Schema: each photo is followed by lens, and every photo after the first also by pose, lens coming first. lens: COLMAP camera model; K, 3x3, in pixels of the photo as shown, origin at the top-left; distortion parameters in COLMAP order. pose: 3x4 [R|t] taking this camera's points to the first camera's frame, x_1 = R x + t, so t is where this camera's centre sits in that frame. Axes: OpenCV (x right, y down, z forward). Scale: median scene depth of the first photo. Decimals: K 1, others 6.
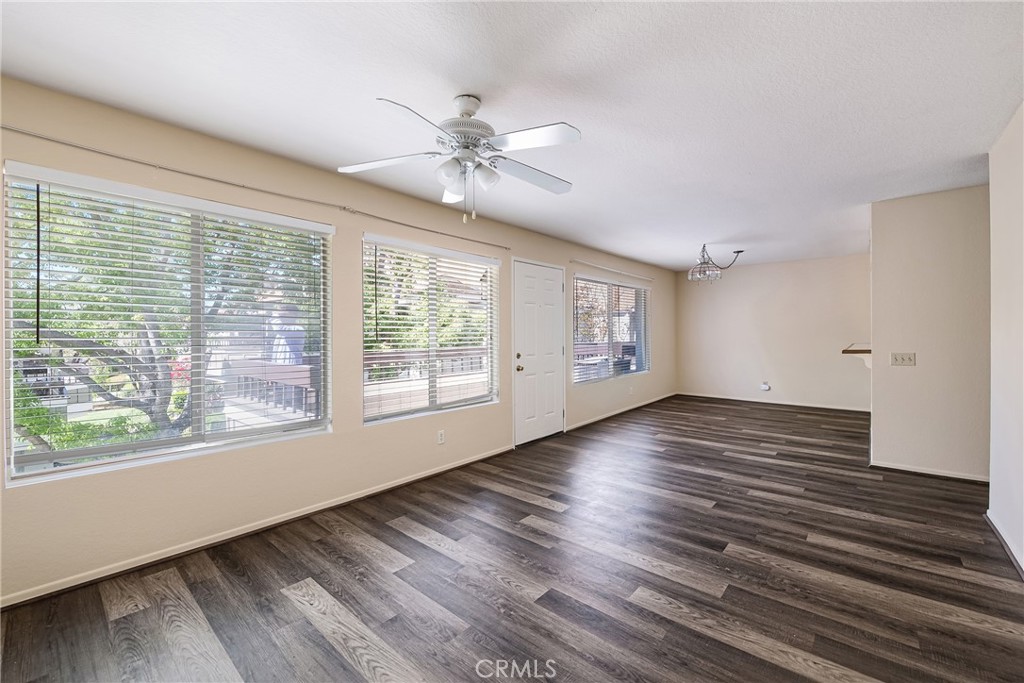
lens RADIAL K [[409.6, 0, 514.3], [0, 409.6, 336.8], [0, 0, 1]] dist [0.000513, -0.001551]
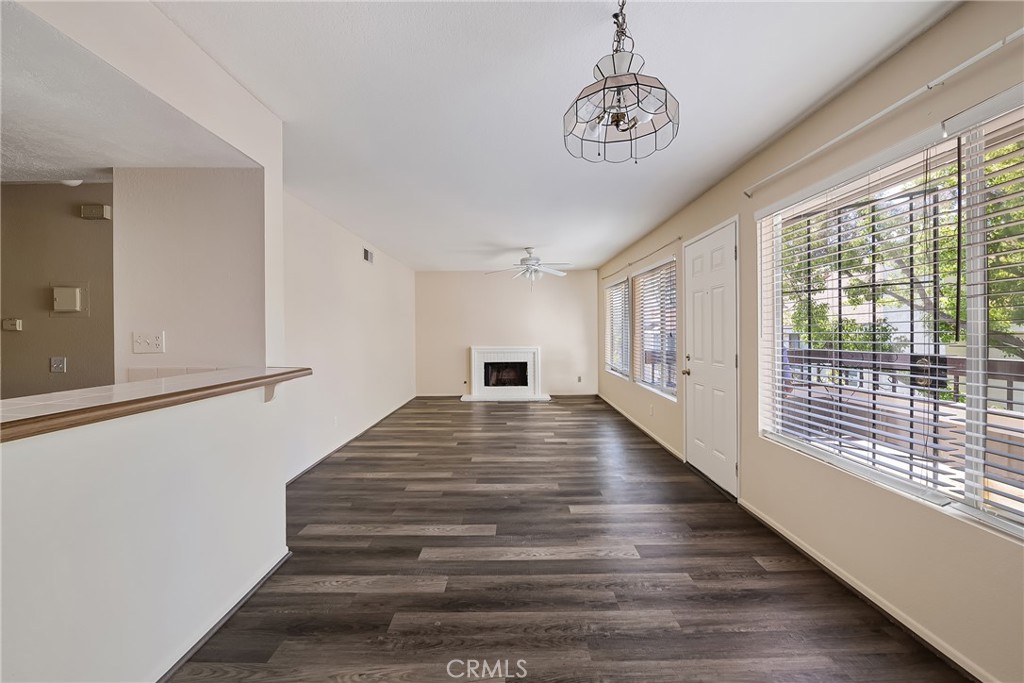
lens RADIAL K [[409.6, 0, 512.5], [0, 409.6, 336.6], [0, 0, 1]] dist [0.000513, -0.001551]
pose [[-0.750475, 0.014368, -0.660743, 1.131796], [0.006372, 0.999874, 0.014505, -0.015983], [0.660869, 0.006676, -0.750472, 1.864521]]
